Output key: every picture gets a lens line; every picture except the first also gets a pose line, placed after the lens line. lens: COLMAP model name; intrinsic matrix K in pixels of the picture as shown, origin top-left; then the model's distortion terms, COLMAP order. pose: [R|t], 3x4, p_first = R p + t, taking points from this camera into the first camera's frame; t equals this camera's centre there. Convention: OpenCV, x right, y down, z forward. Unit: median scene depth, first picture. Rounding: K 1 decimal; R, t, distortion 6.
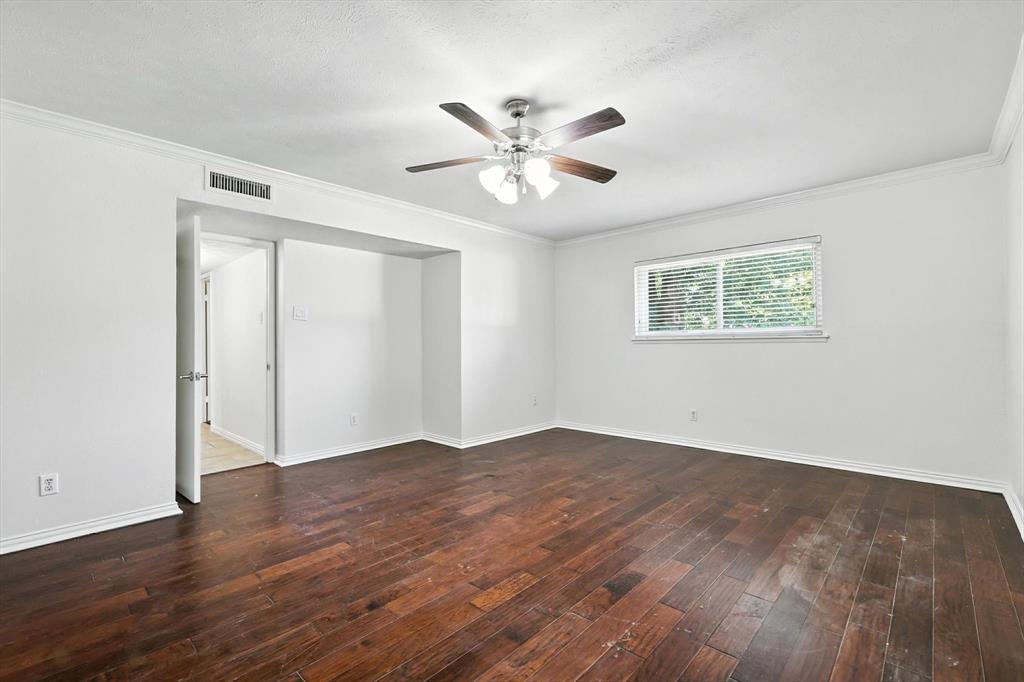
lens RADIAL K [[447.5, 0, 514.9], [0, 447.5, 340.5], [0, 0, 1]] dist [0.002840, -0.000064]
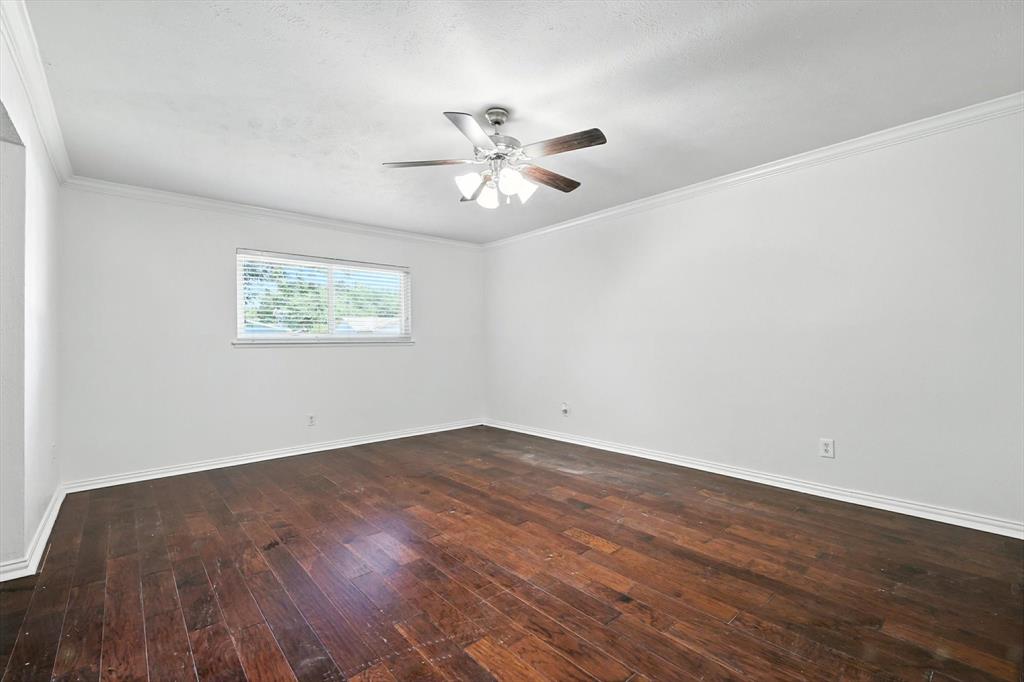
lens RADIAL K [[447.5, 0, 515.2], [0, 447.5, 343.7], [0, 0, 1]] dist [0.002840, -0.000064]
pose [[0.094523, 0.009517, 0.995477, -1.027281], [0.003344, 0.999946, -0.009877, 0.019373], [-0.995517, 0.004263, 0.094486, 0.871946]]
